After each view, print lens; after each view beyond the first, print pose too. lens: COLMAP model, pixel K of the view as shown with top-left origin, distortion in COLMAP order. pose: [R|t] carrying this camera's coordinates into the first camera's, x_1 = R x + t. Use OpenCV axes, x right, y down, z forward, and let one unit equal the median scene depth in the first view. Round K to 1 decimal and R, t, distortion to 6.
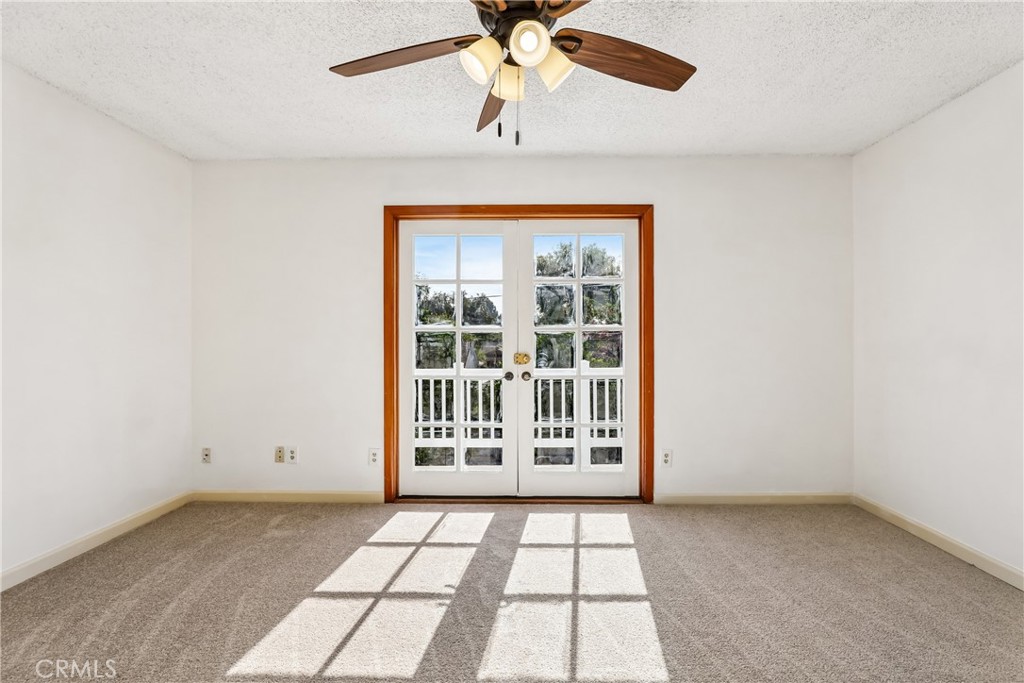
lens RADIAL K [[468.9, 0, 519.0], [0, 468.9, 344.0], [0, 0, 1]] dist [-0.032509, 0.013739]
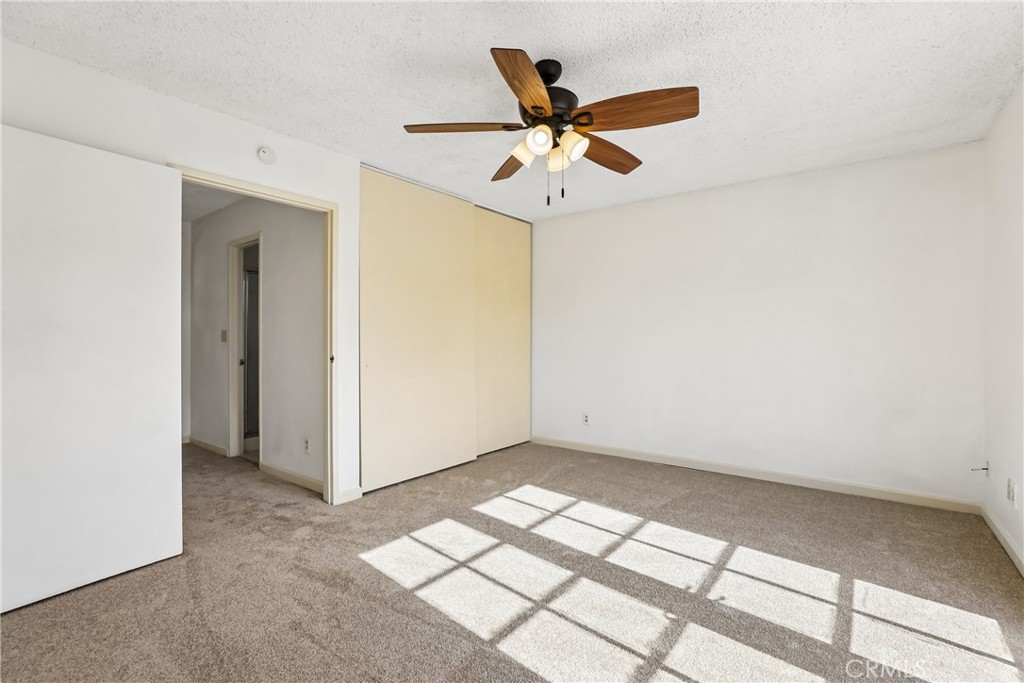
lens RADIAL K [[468.9, 0, 519.0], [0, 468.9, 344.0], [0, 0, 1]] dist [-0.032509, 0.013739]
pose [[-0.584034, 0.006813, -0.811701, 0.901839], [-0.009942, 0.999830, 0.015546, -0.001929], [0.811669, 0.017149, -0.583867, 1.289253]]
